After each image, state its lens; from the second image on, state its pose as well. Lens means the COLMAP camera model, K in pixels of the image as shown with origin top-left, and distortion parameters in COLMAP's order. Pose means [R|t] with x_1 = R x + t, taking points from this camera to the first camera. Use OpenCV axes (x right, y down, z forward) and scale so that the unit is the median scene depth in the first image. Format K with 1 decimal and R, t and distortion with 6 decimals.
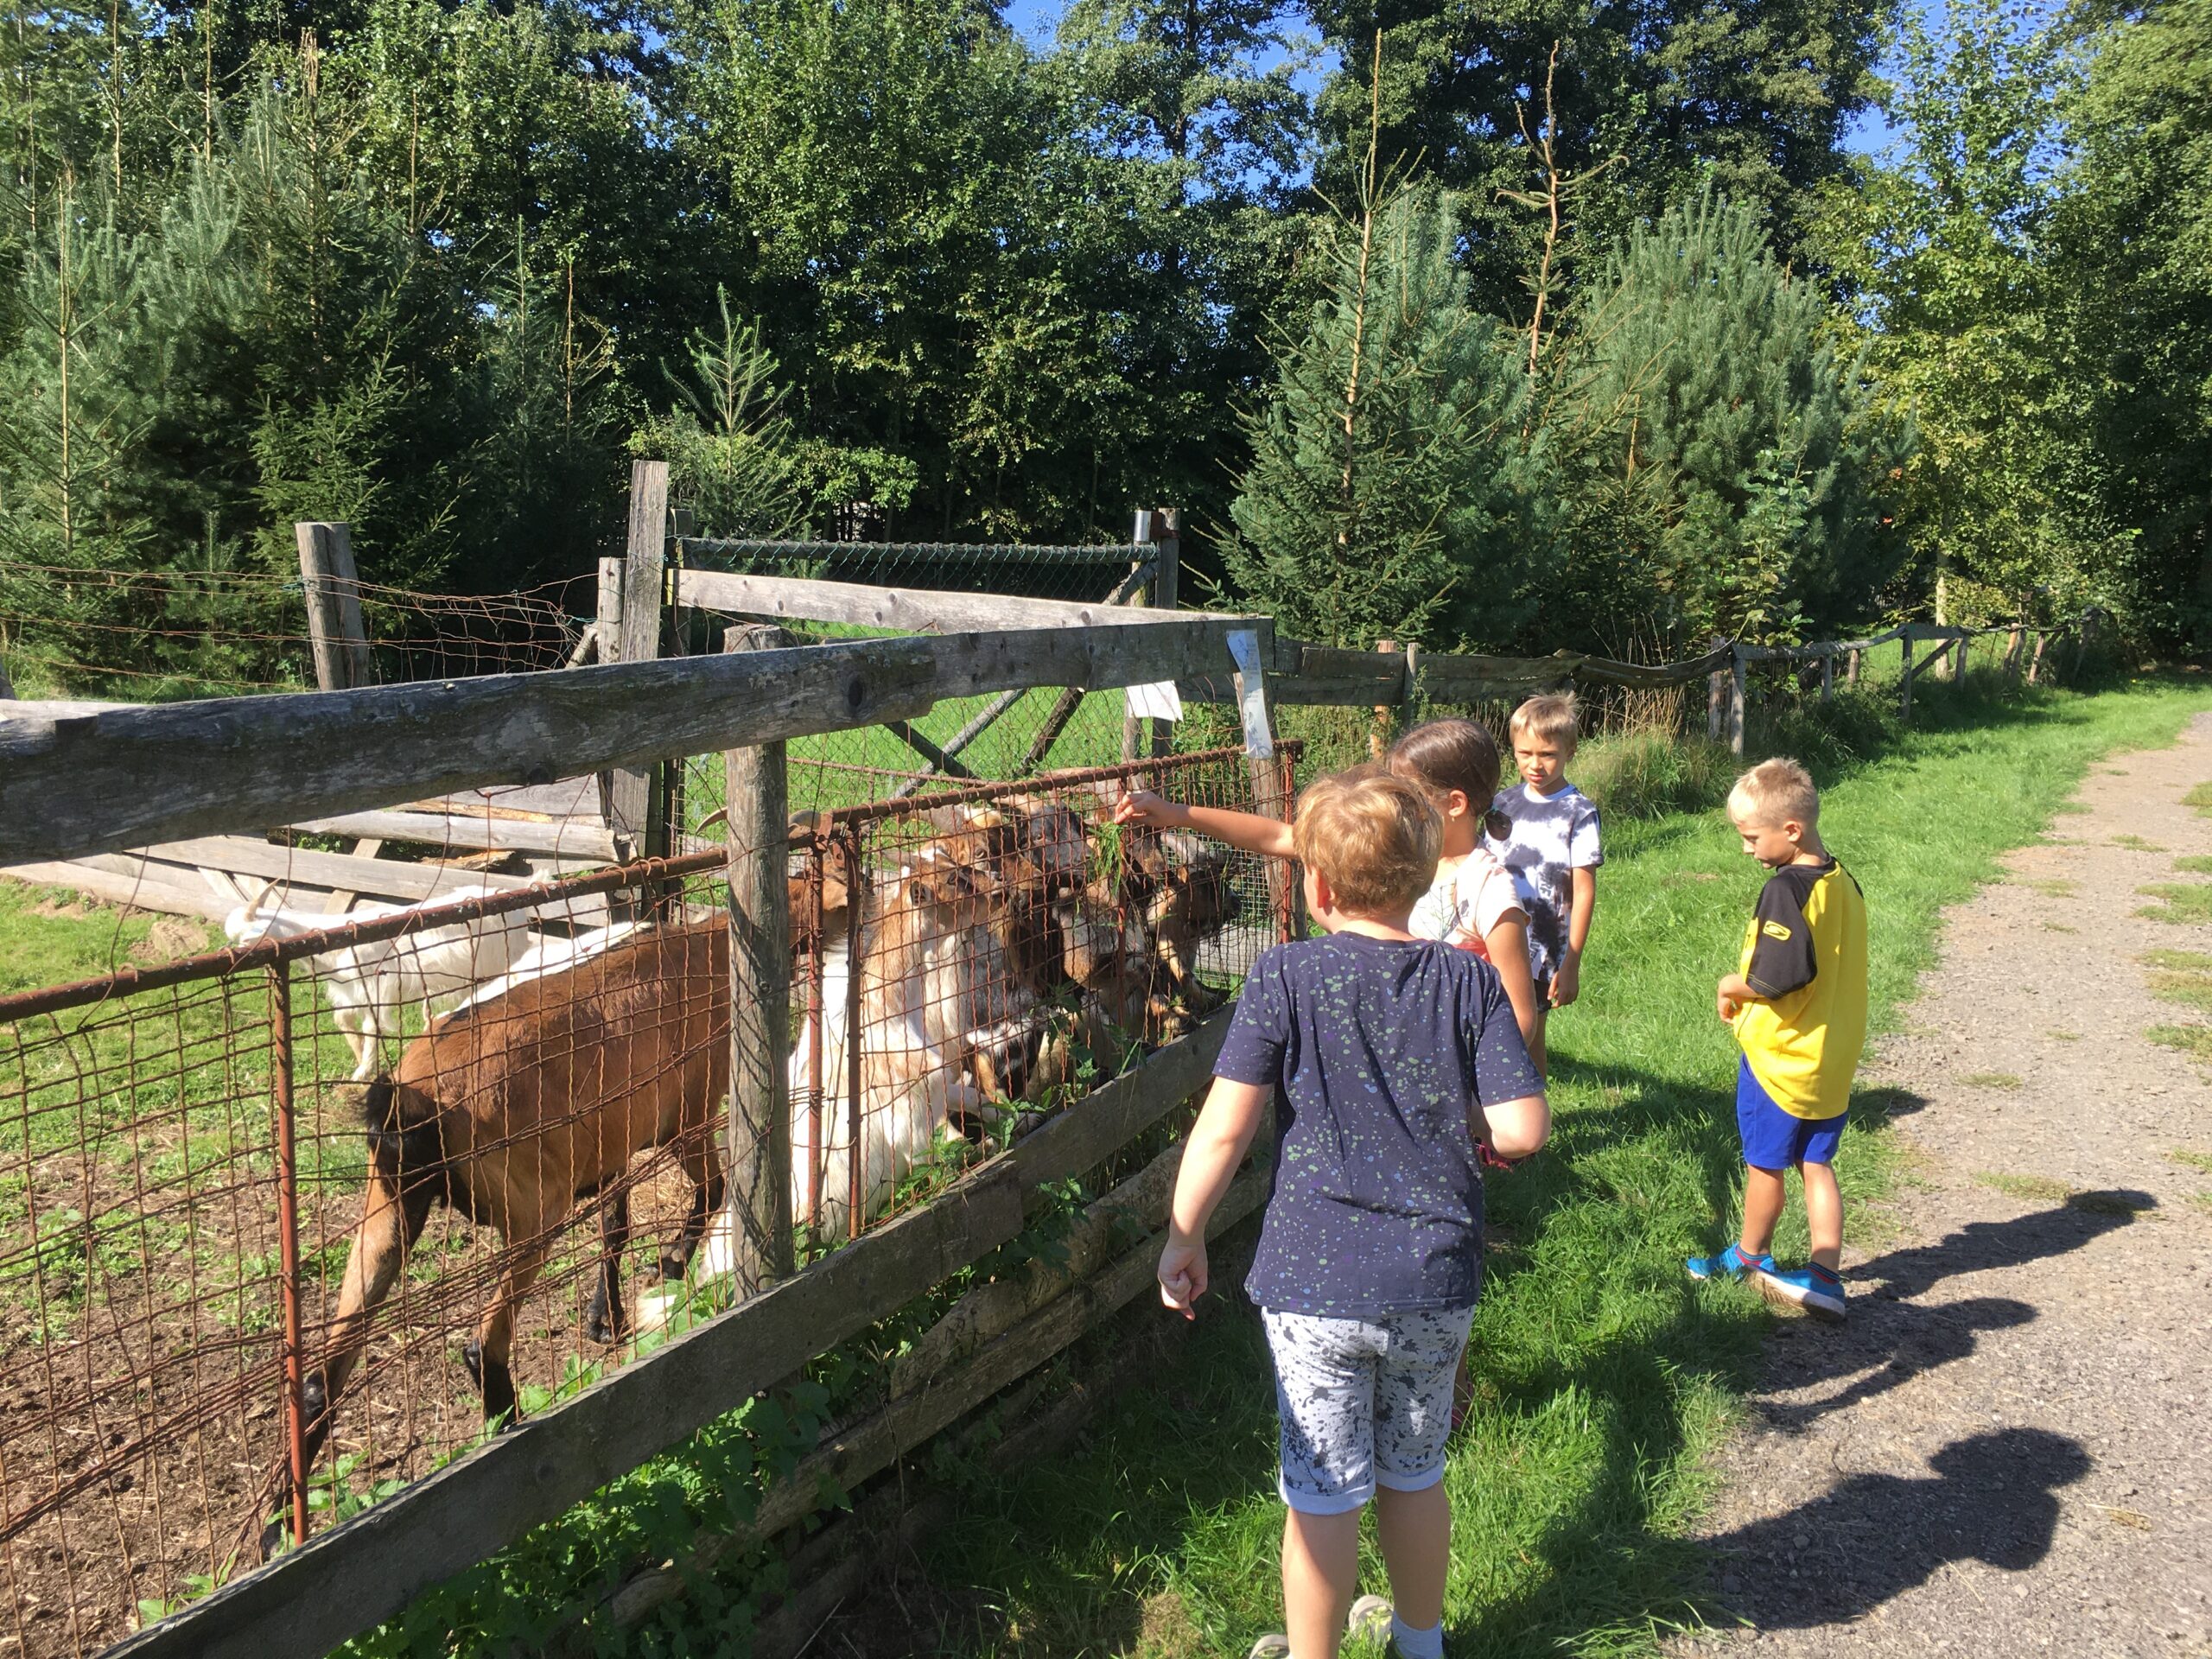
lens RADIAL K [[1901.2, 0, 1099.4], [0, 1901.2, 818.4], [0, 0, 1]] dist [0.065385, -0.096073]
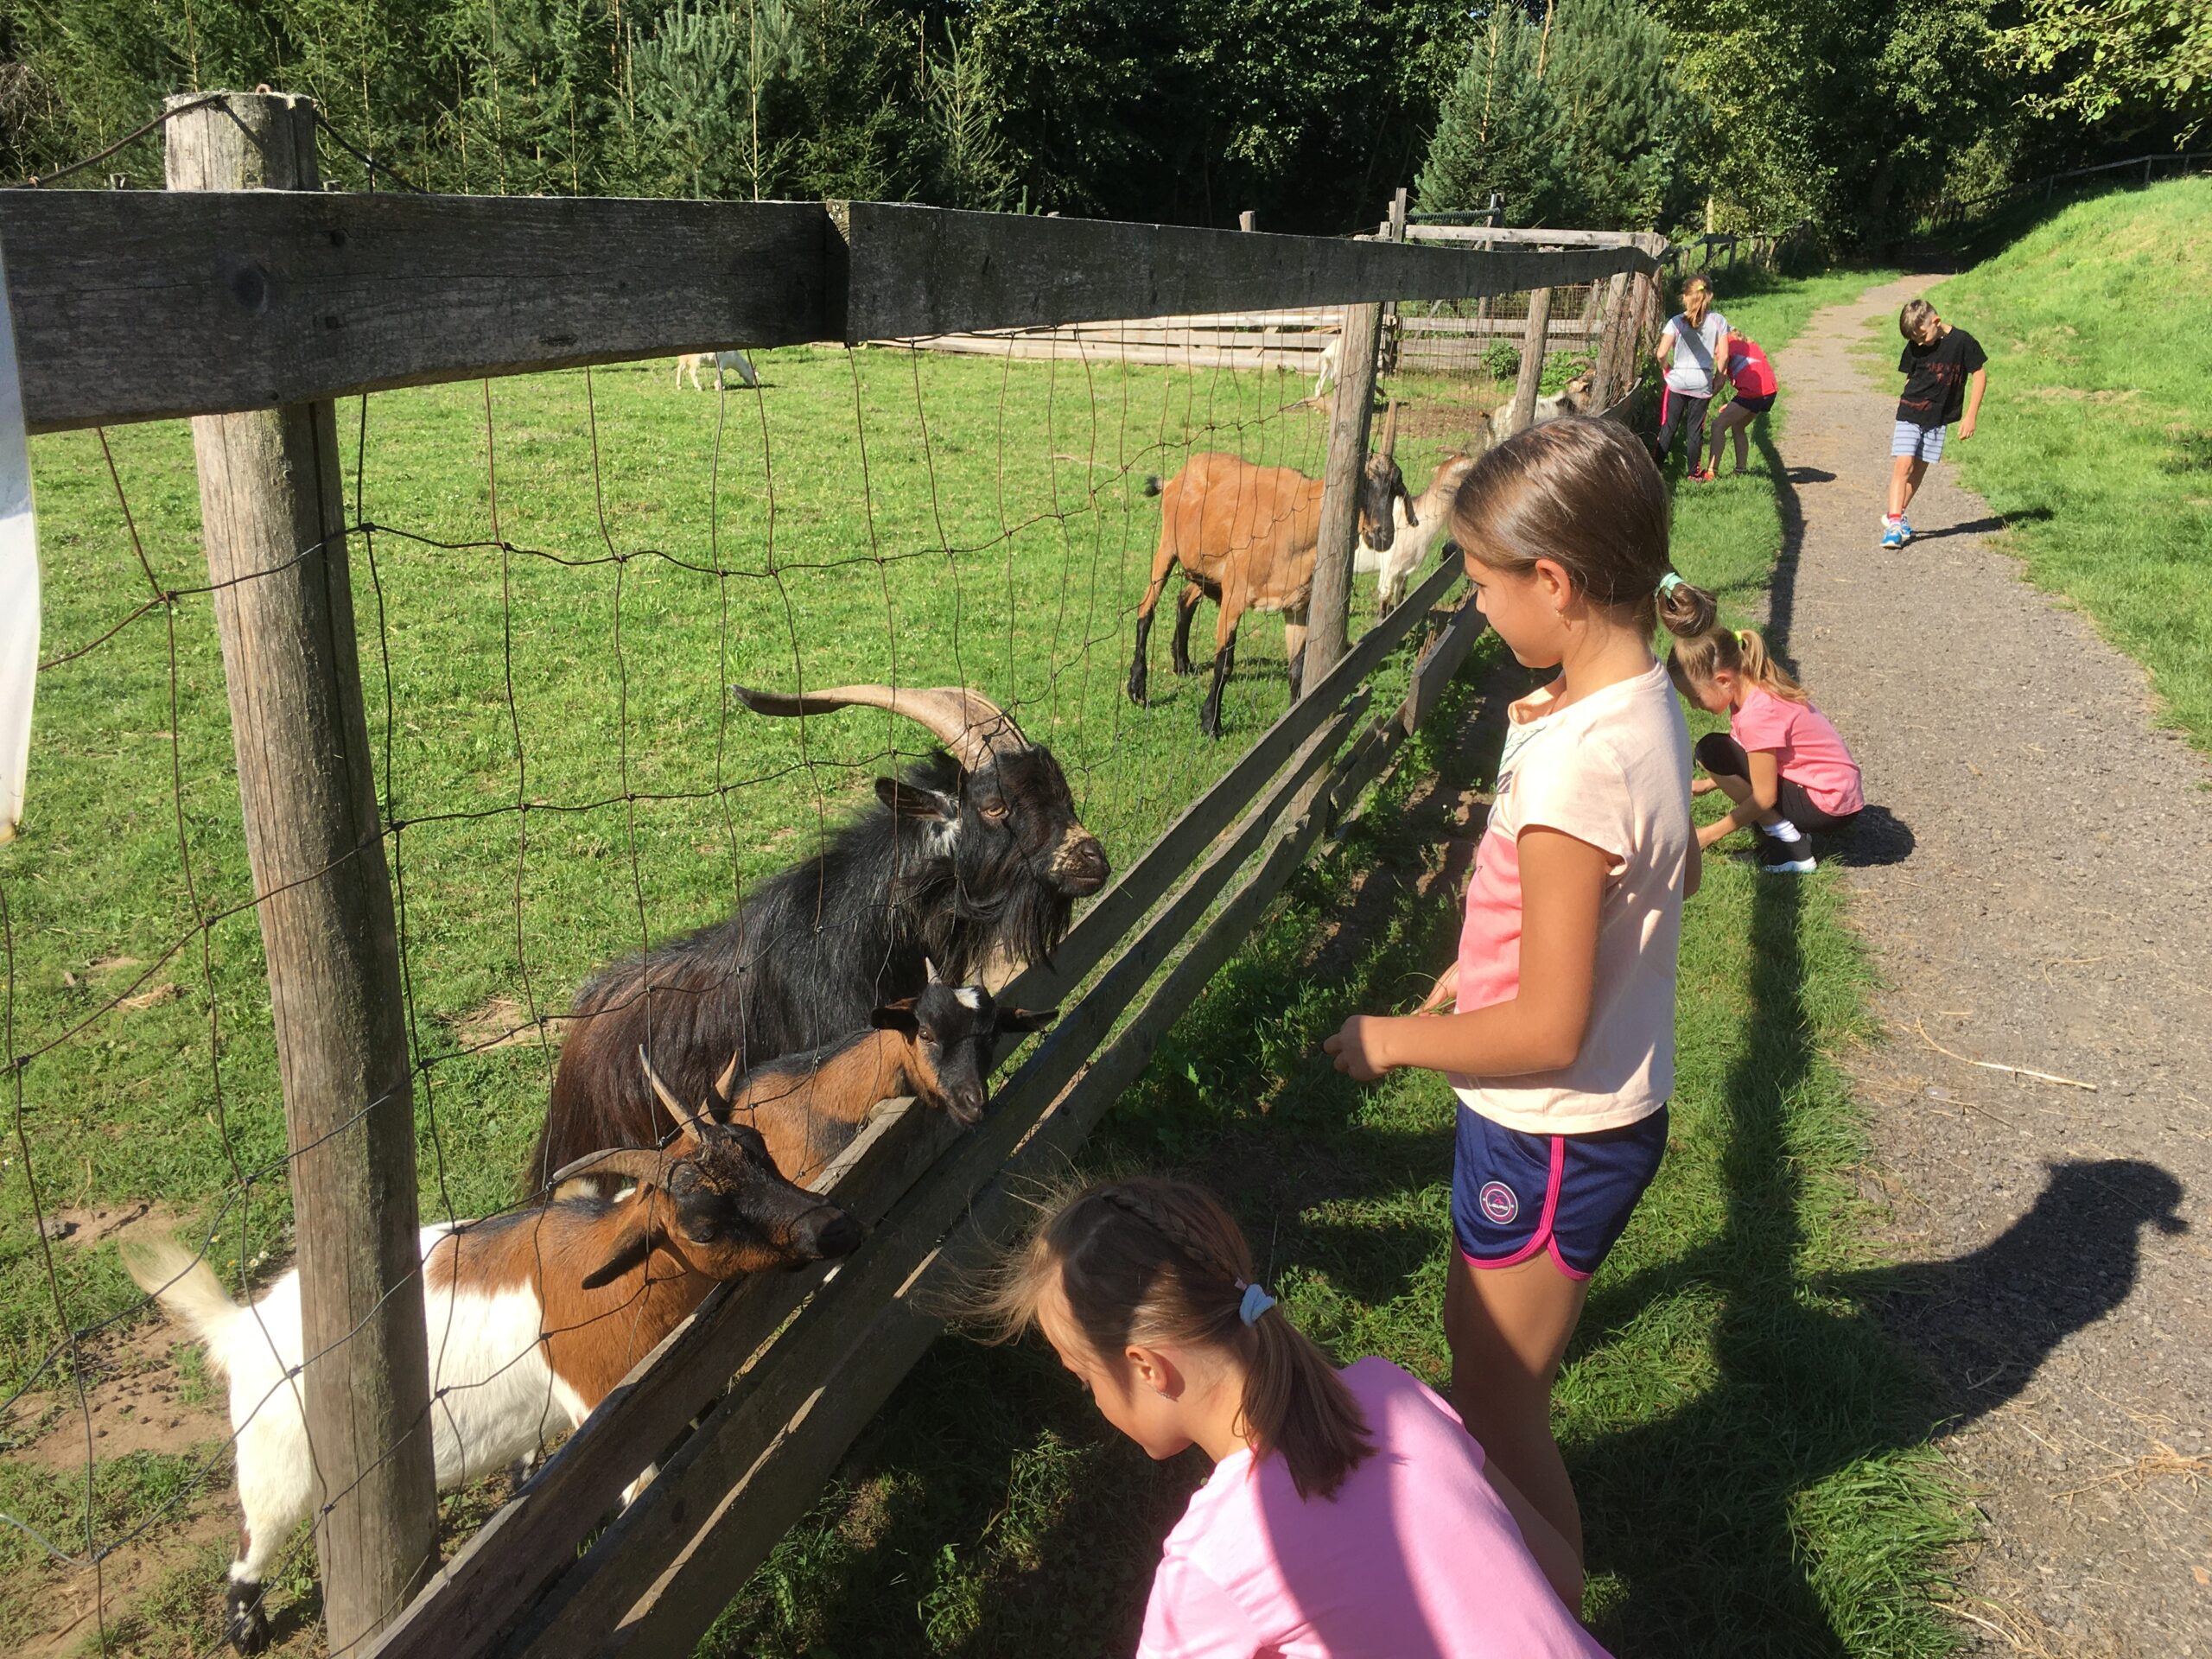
lens RADIAL K [[1901.2, 0, 1099.4], [0, 1901.2, 818.4], [0, 0, 1]] dist [0.065385, -0.096073]
pose [[0.987845, -0.070188, 0.138697, -0.406126], [0.043623, 0.981576, 0.186027, 0.071163], [-0.149198, -0.177715, 0.972706, -0.698608]]
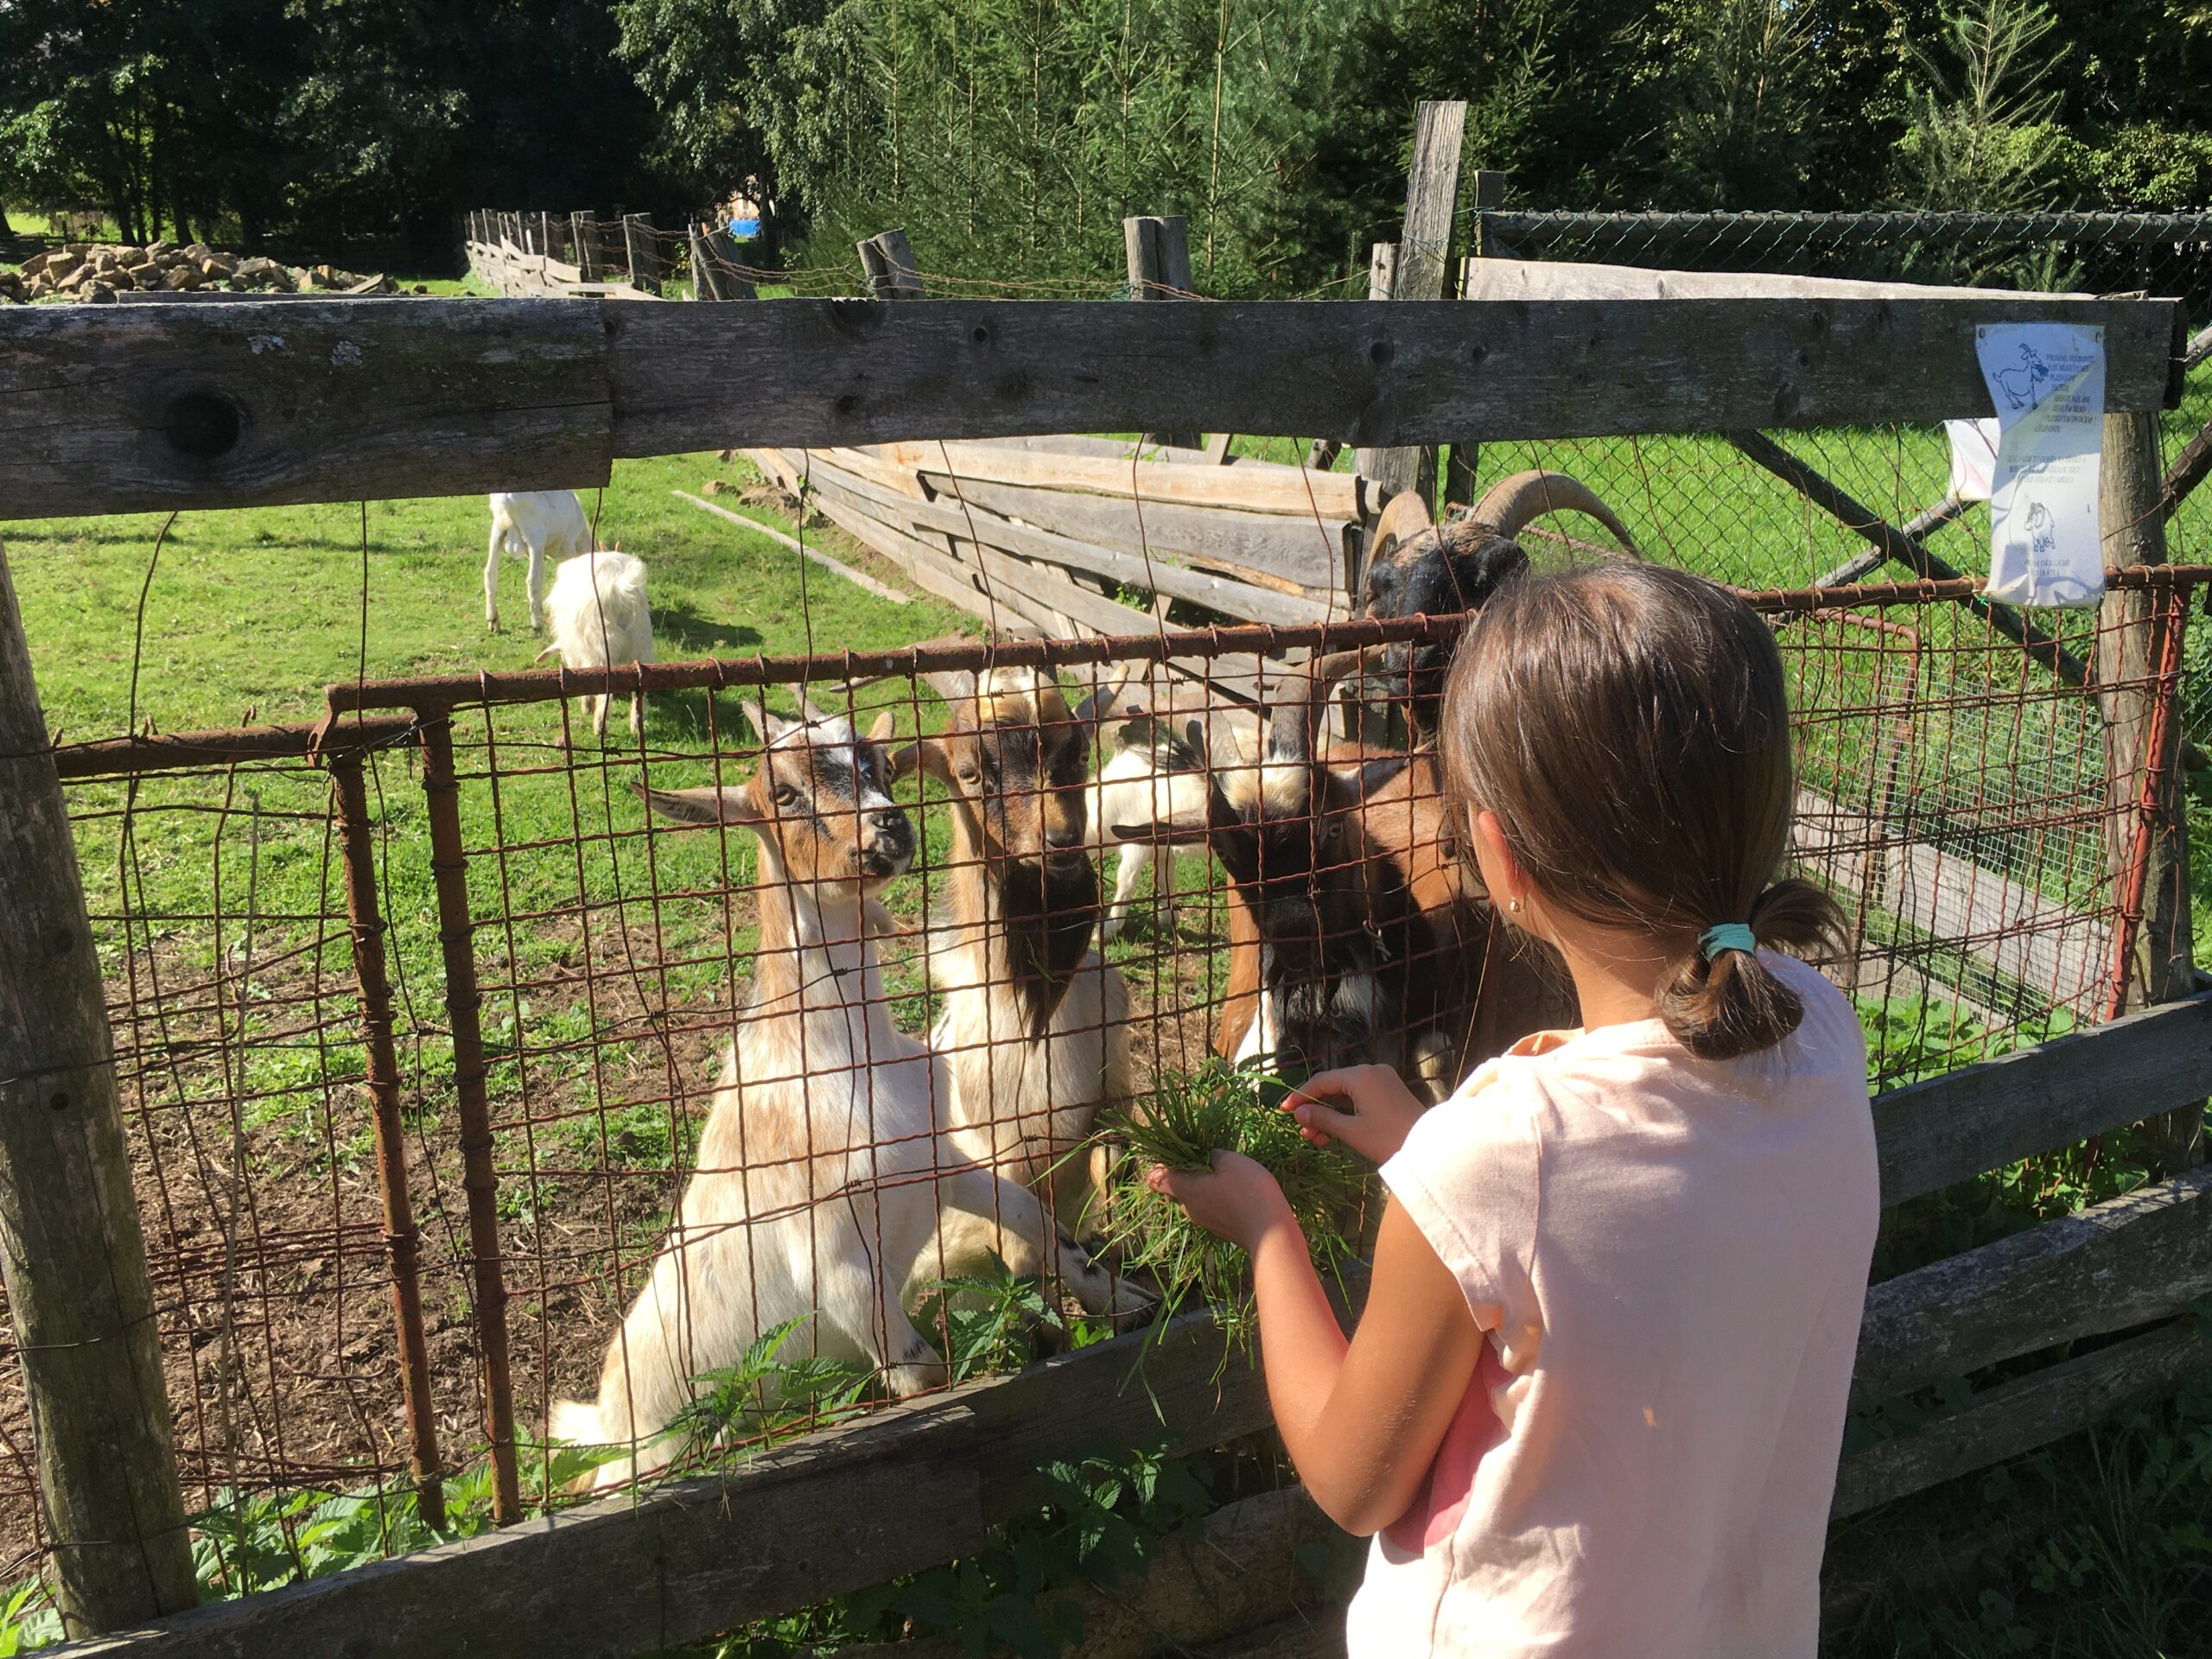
lens RADIAL K [[1901.2, 0, 1099.4], [0, 1901.2, 818.4], [0, 0, 1]] dist [0.065385, -0.096073]
pose [[0.794717, 0.150358, -0.588063, 0.043249], [-0.070263, 0.985109, 0.156921, -0.008585], [0.602900, -0.083389, 0.793447, 0.110482]]
